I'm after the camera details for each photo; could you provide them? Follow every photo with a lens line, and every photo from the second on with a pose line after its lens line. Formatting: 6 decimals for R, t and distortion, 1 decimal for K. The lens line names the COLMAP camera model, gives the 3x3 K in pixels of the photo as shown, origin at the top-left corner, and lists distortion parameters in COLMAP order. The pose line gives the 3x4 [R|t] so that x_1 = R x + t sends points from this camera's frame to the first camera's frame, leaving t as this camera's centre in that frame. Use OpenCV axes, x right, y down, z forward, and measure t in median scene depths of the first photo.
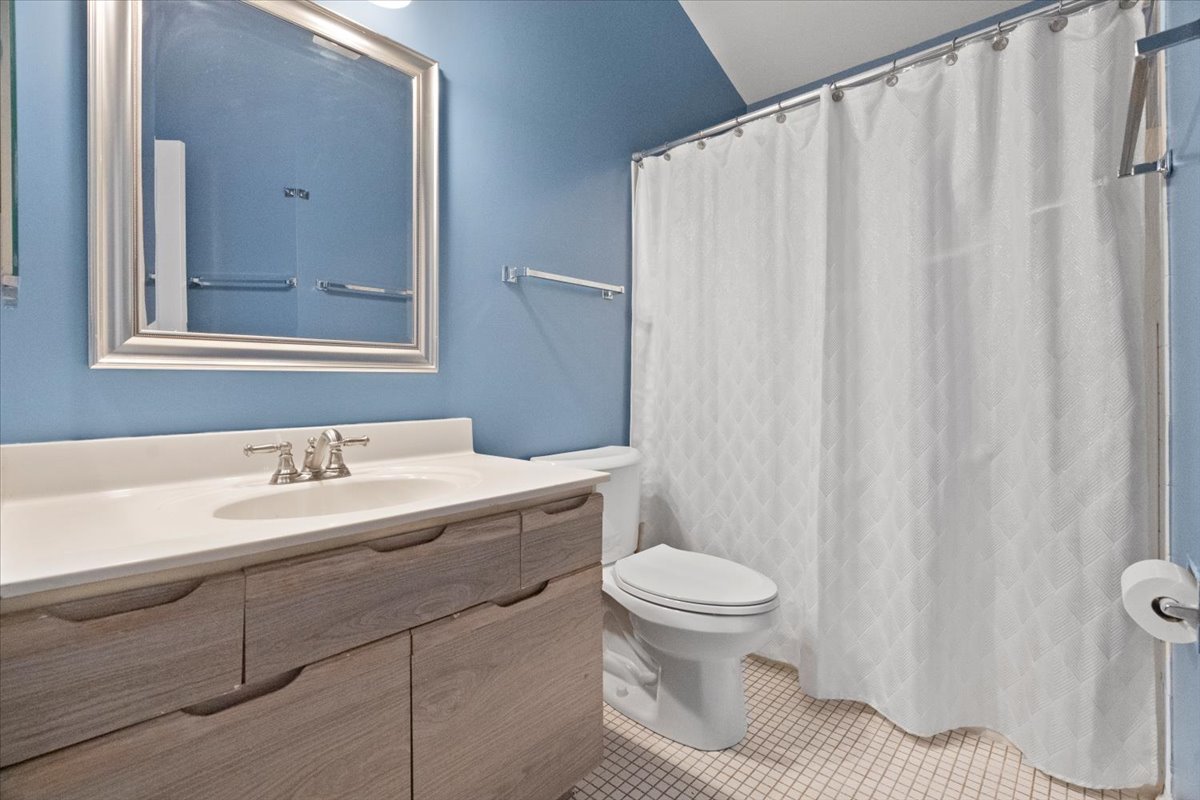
lens RADIAL K [[542.6, 0, 601.4], [0, 542.6, 393.5], [0, 0, 1]] dist [-0.013327, 0.005871]
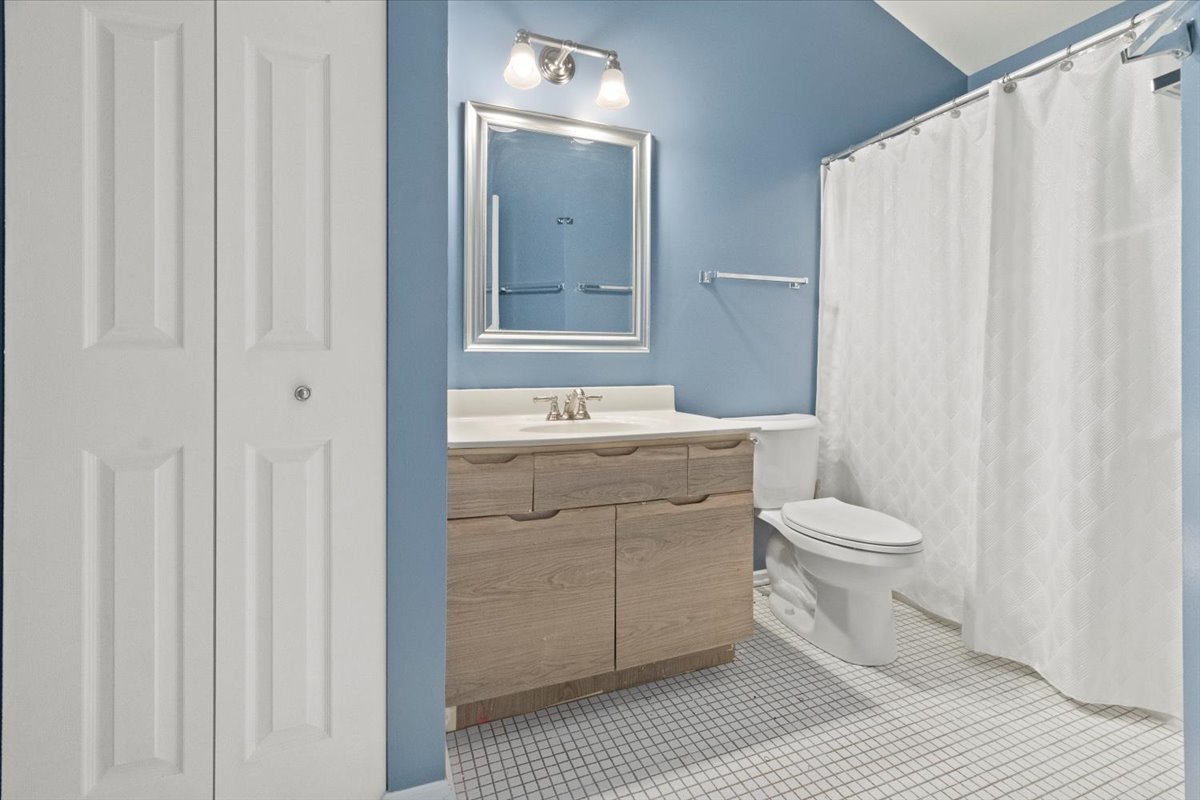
lens RADIAL K [[547.1, 0, 602.4], [0, 547.1, 386.6], [0, 0, 1]] dist [0.001547, 0.001030]
pose [[0.899677, 0.022886, -0.435956, 0.210478], [-0.011018, 0.999497, 0.029731, 0.009066], [0.436418, -0.021945, 0.899477, -0.334796]]
